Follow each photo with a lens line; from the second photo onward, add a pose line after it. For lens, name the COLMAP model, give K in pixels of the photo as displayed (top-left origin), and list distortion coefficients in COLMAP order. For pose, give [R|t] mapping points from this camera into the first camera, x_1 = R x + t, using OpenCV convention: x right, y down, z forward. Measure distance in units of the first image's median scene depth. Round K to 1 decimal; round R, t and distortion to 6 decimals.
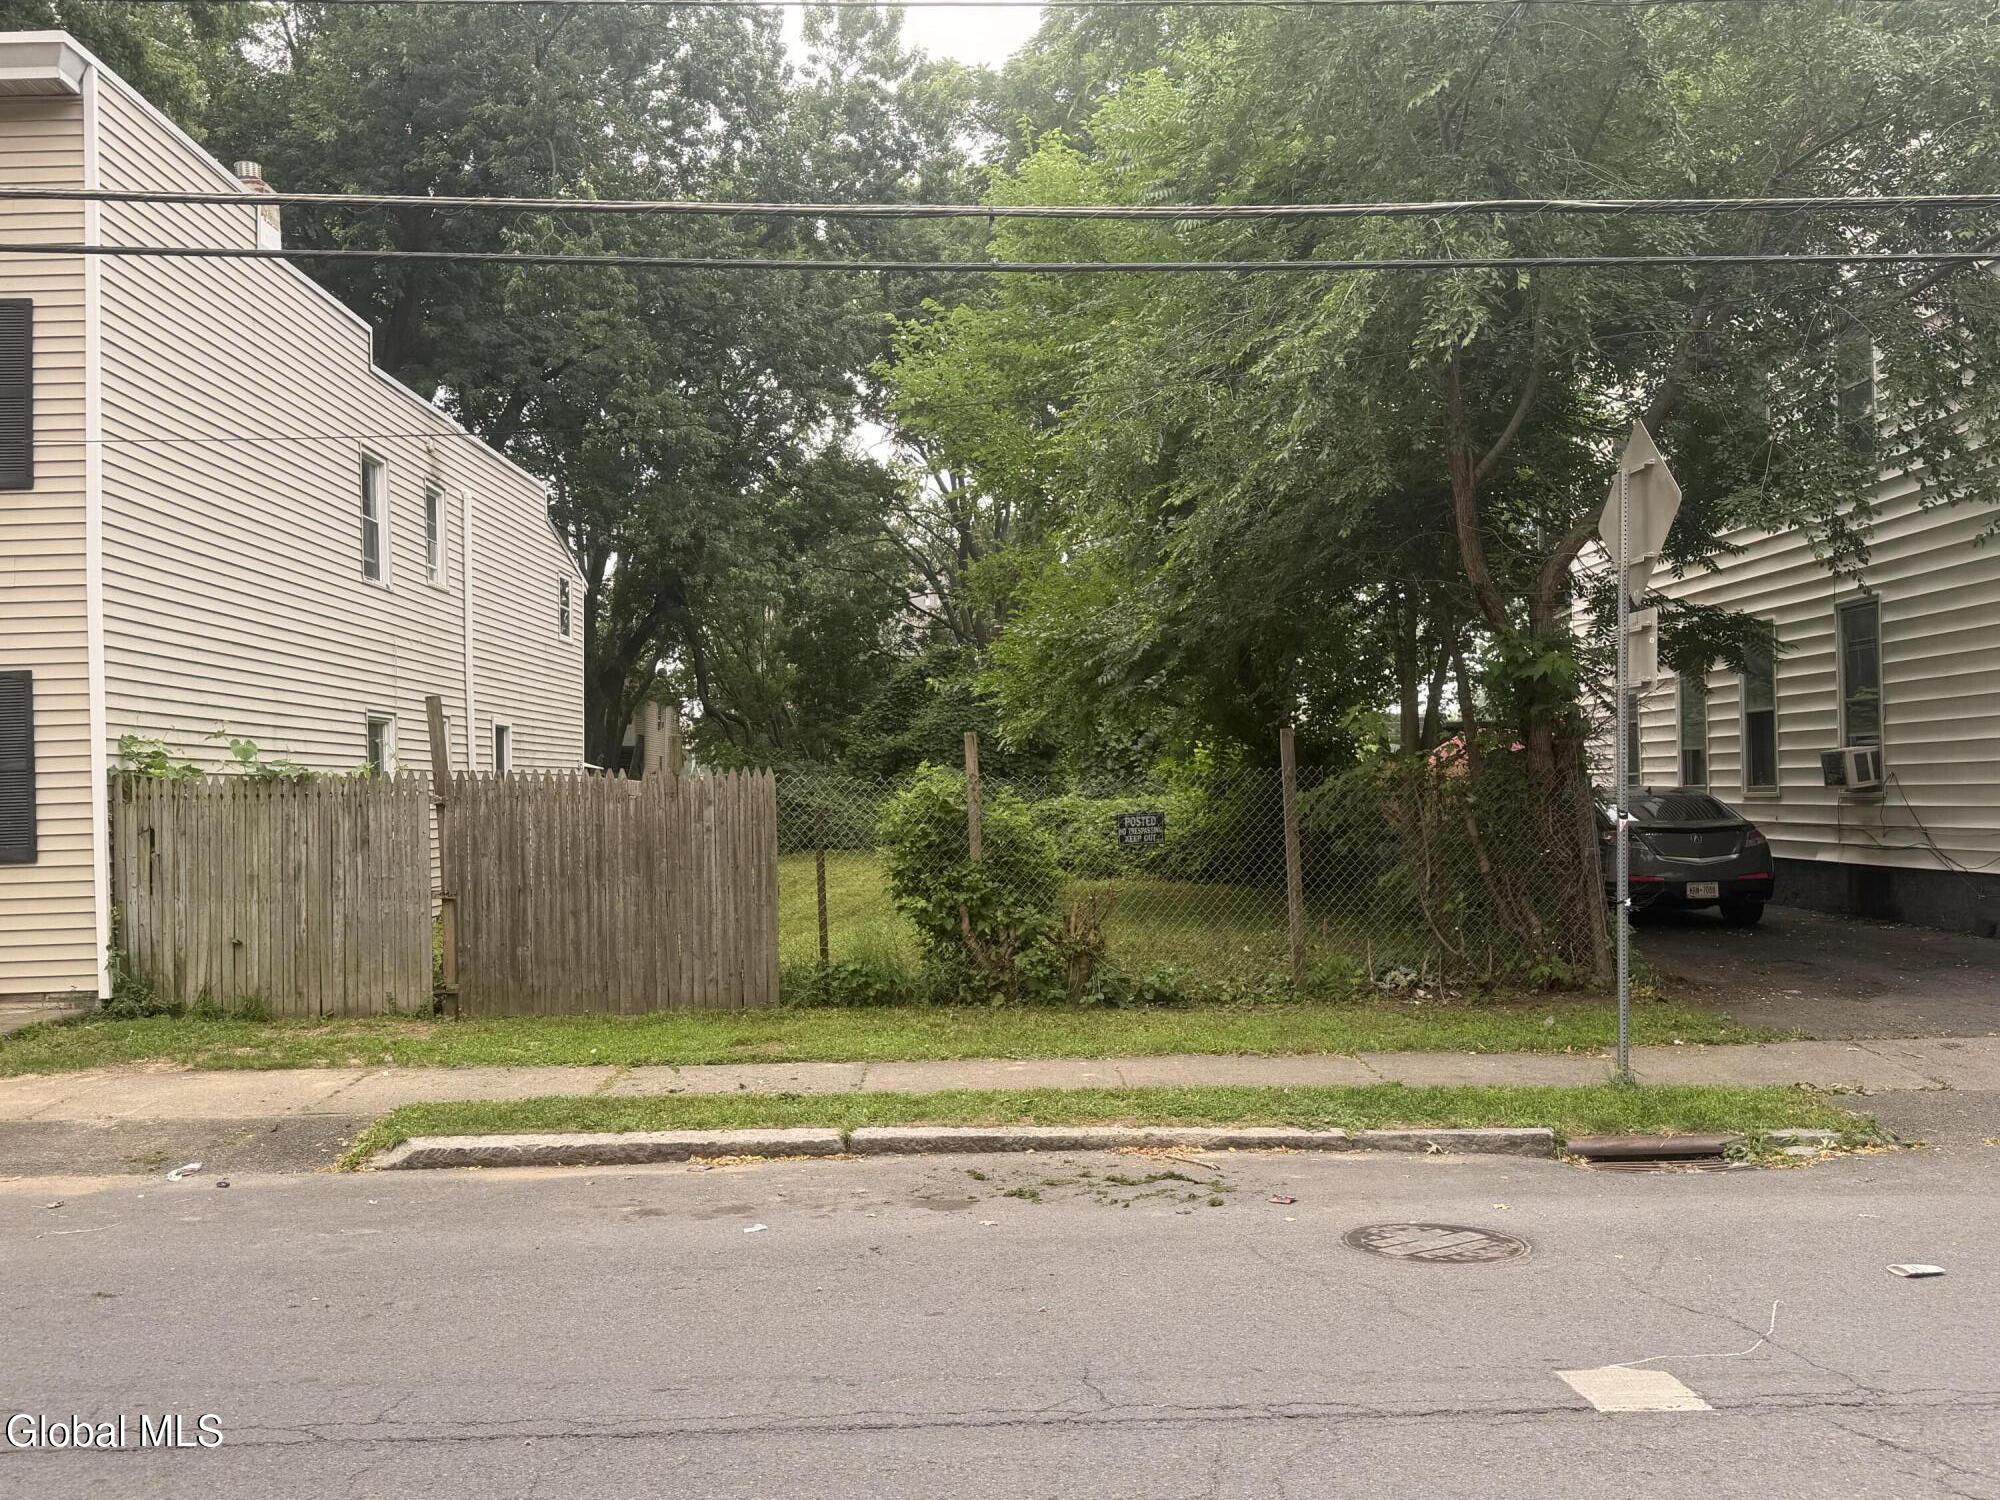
lens RADIAL K [[1814.8, 0, 997.1], [0, 1814.8, 763.3], [0, 0, 1]] dist [0.142848, 0.008711]
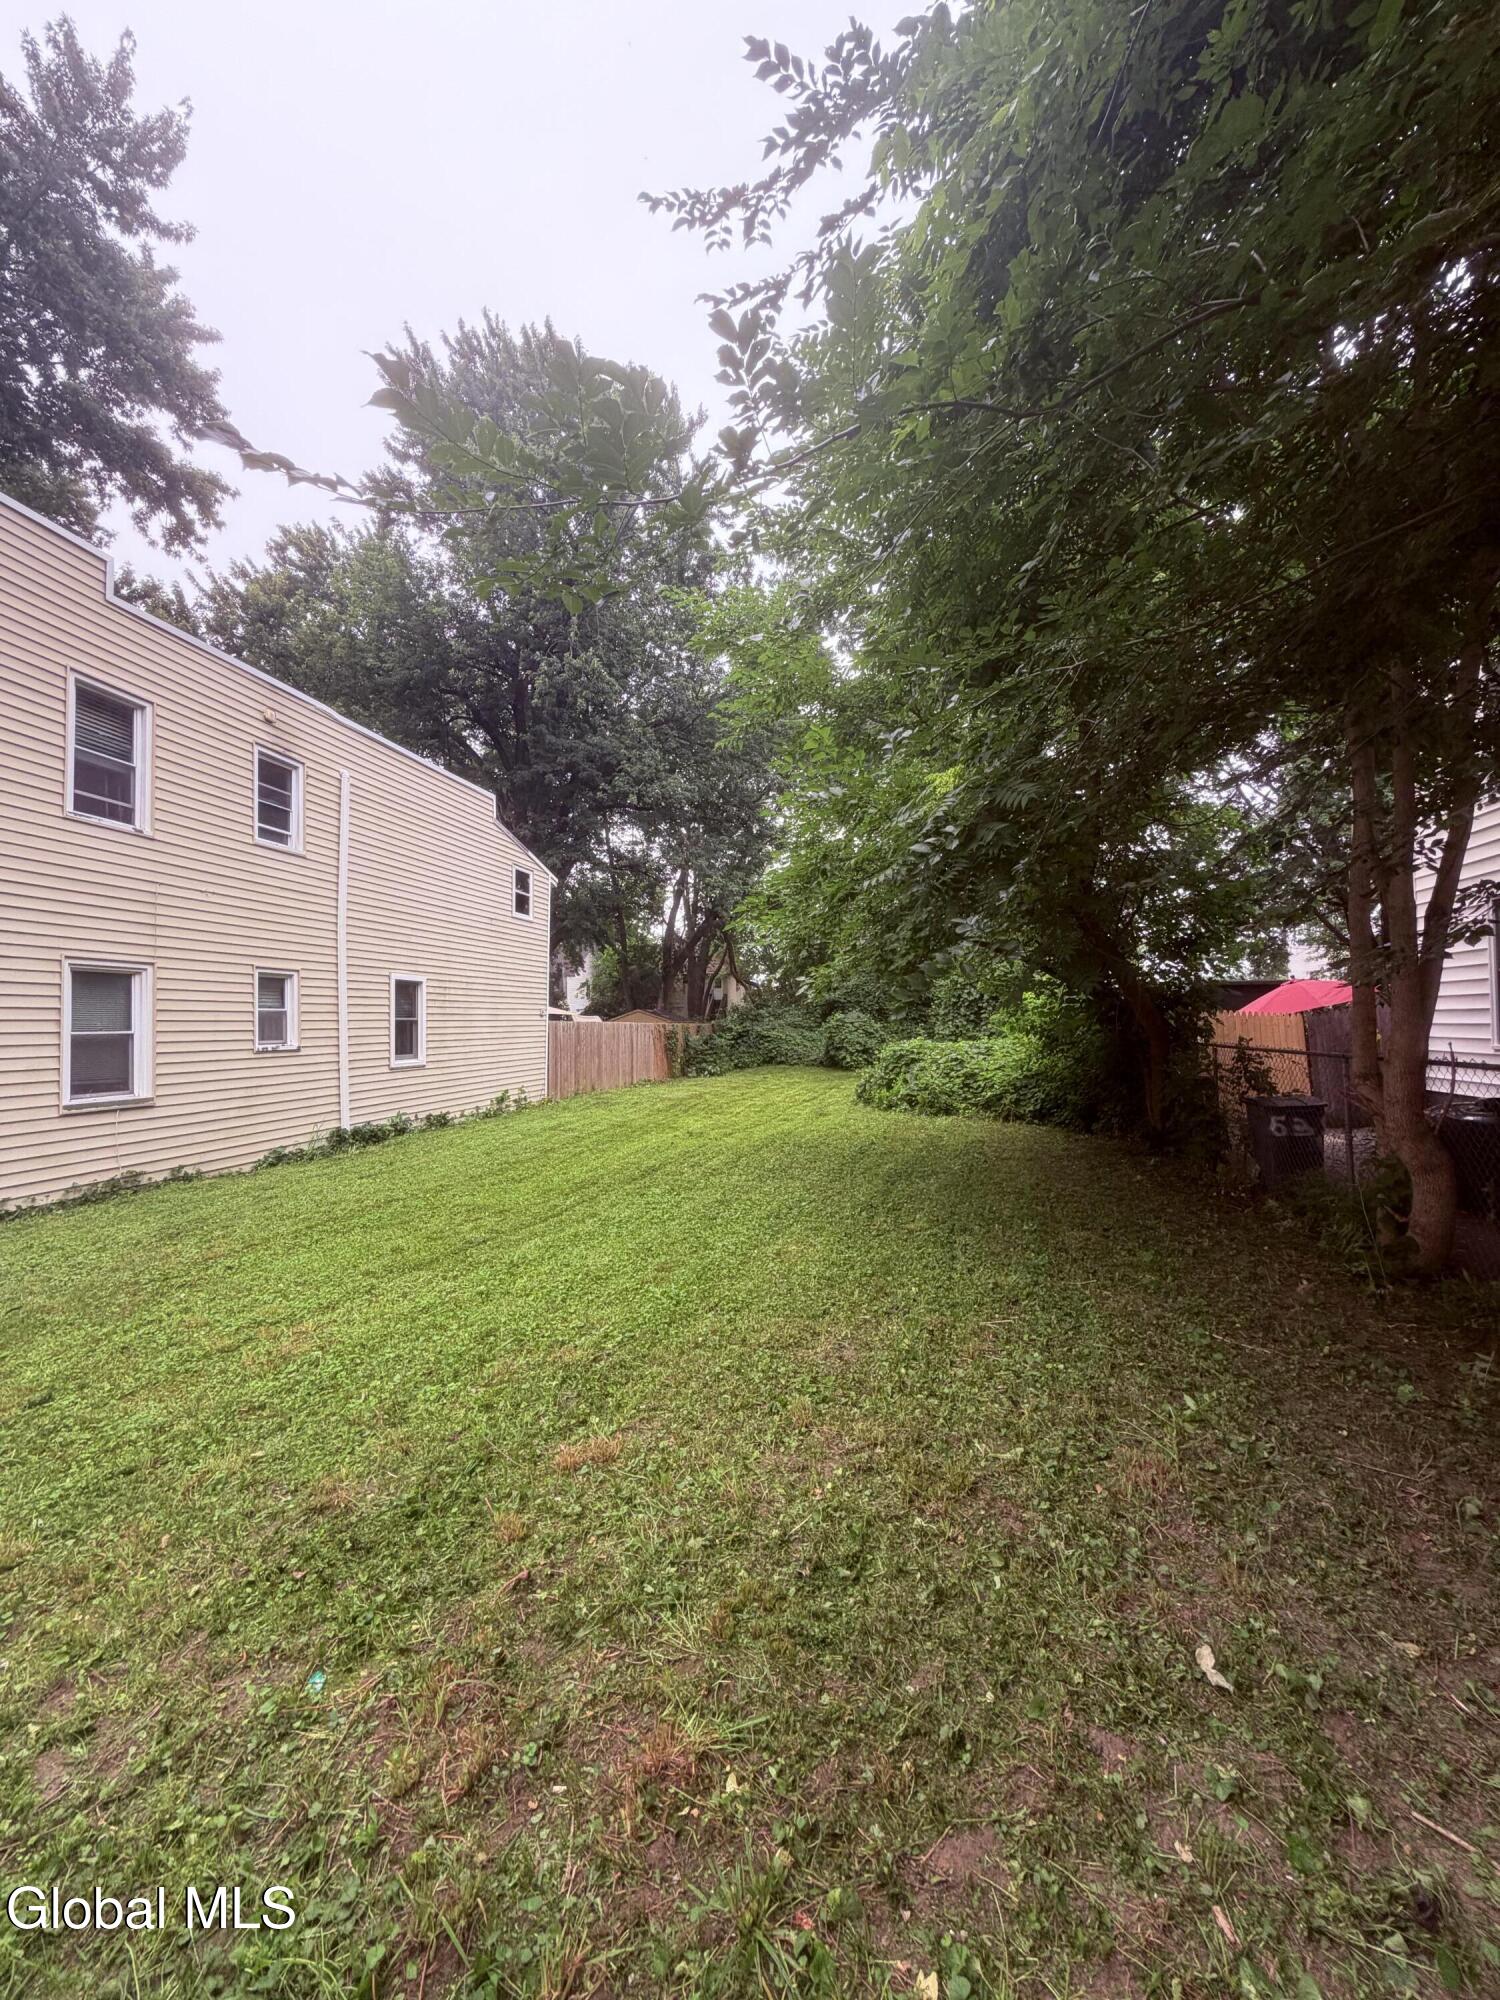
lens RADIAL K [[794.8, 0, 752.7], [0, 794.8, 998.8], [0, 0, 1]] dist [-0.004255, -0.000221]
pose [[0.975718, -0.002405, -0.219019, 0.050088], [0.000051, 0.999942, -0.010754, -0.002937], [0.219032, 0.010481, 0.975661, 0.480310]]
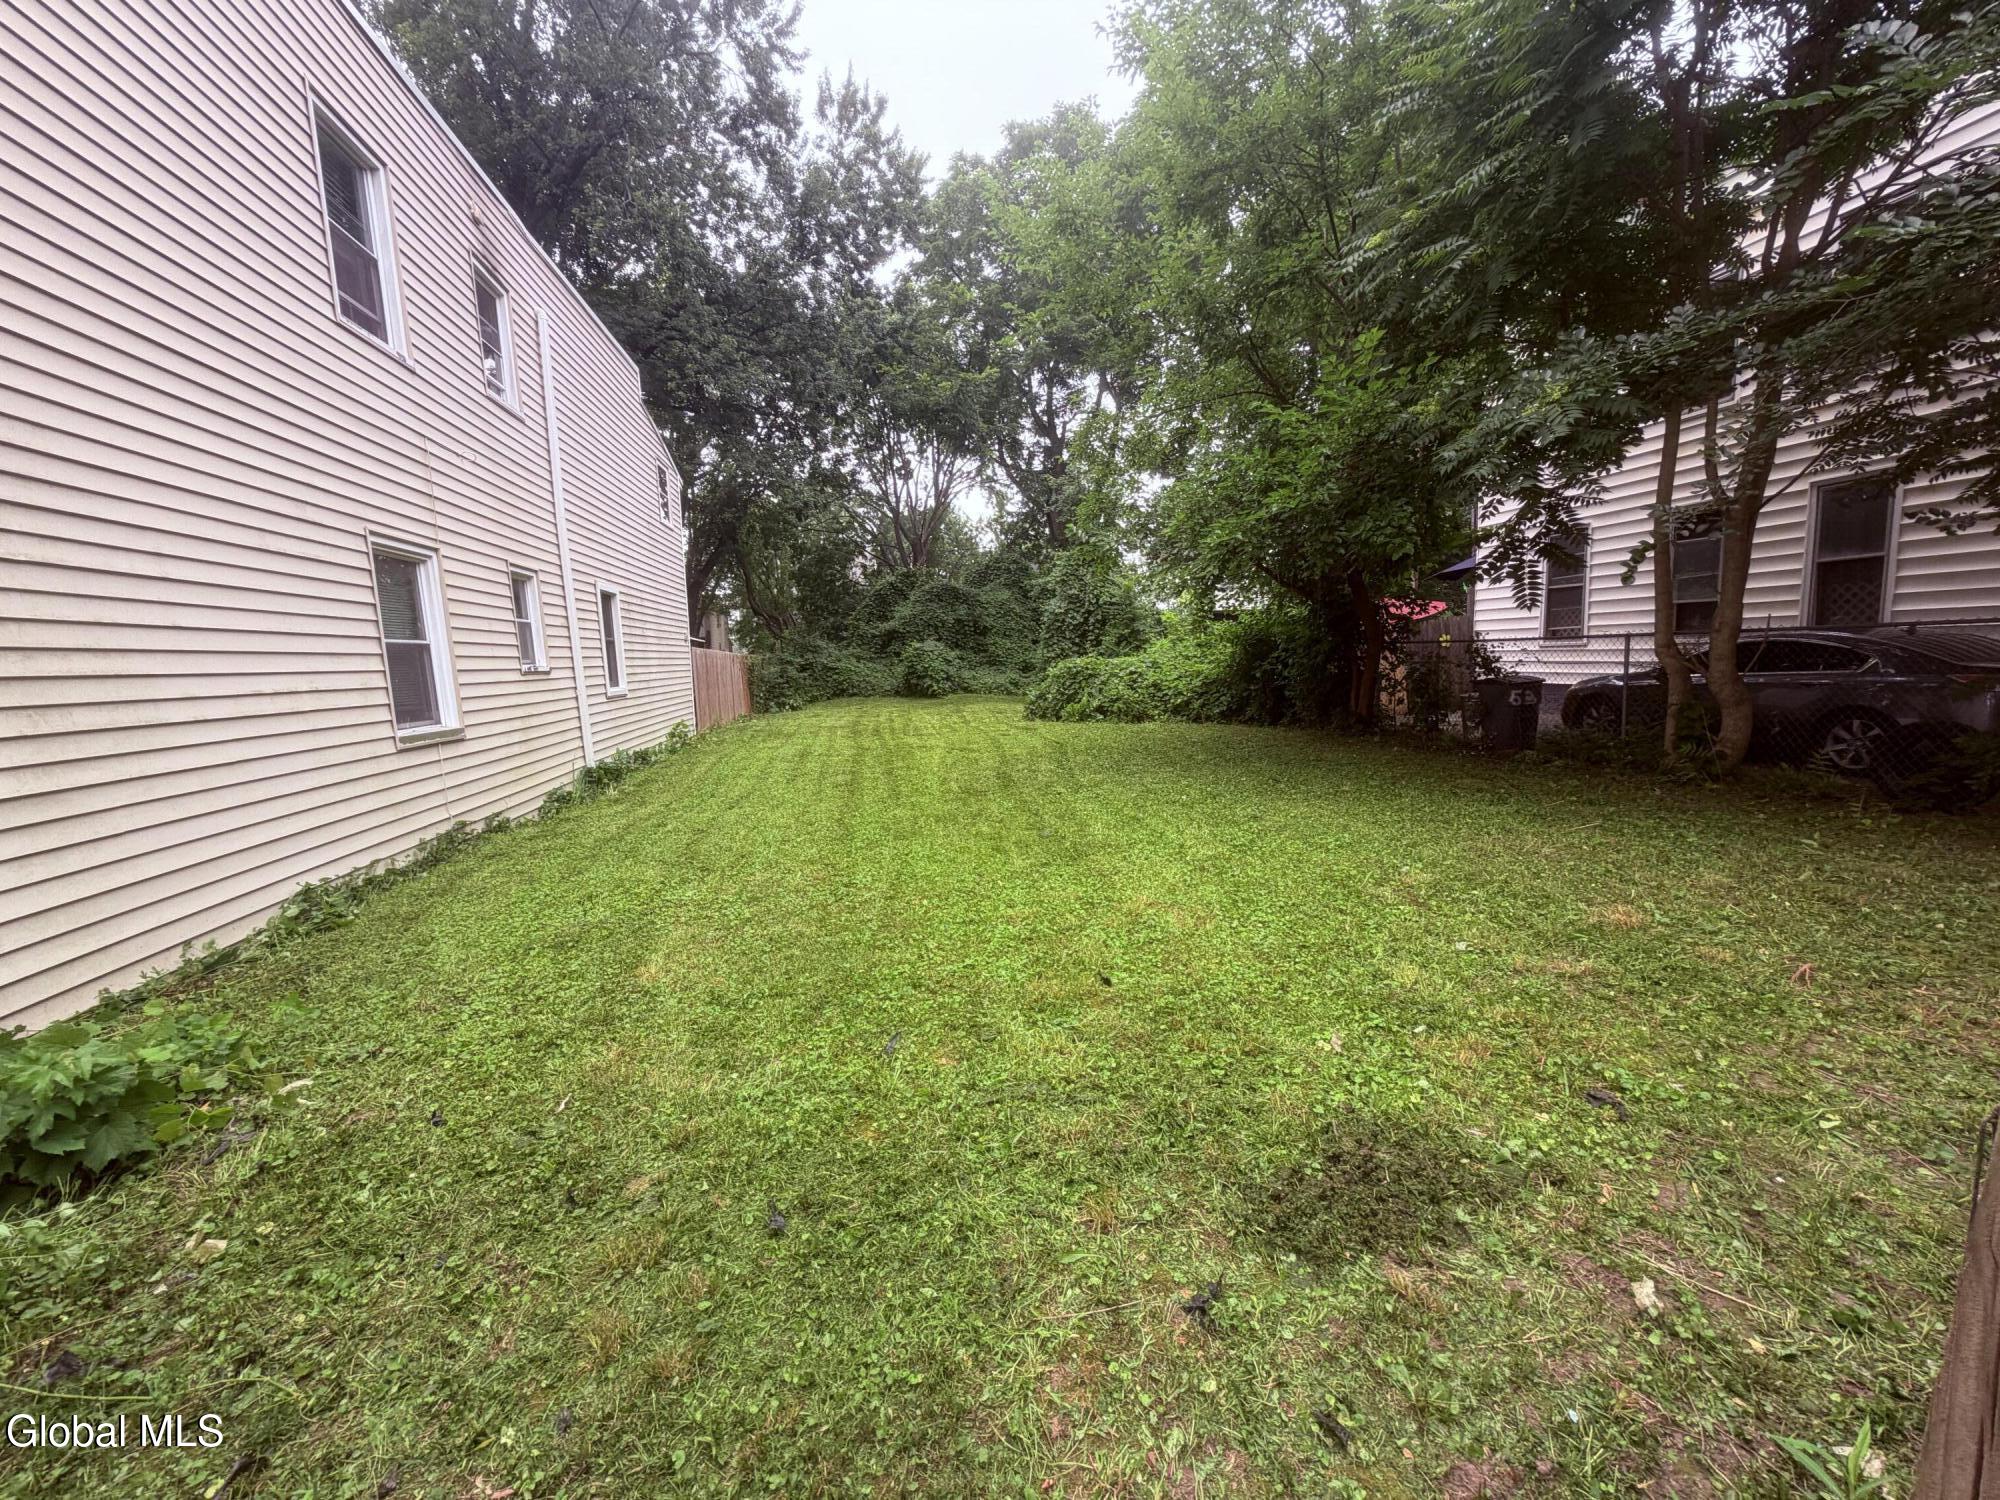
lens RADIAL K [[794.8, 0, 1001.9], [0, 794.8, 759.3], [0, 0, 1]] dist [-0.004255, -0.000221]
pose [[0.985760, -0.040903, 0.163109, -0.118095], [0.017542, 0.989687, 0.142166, 0.009913], [-0.167242, -0.137280, 0.976312, 0.469960]]
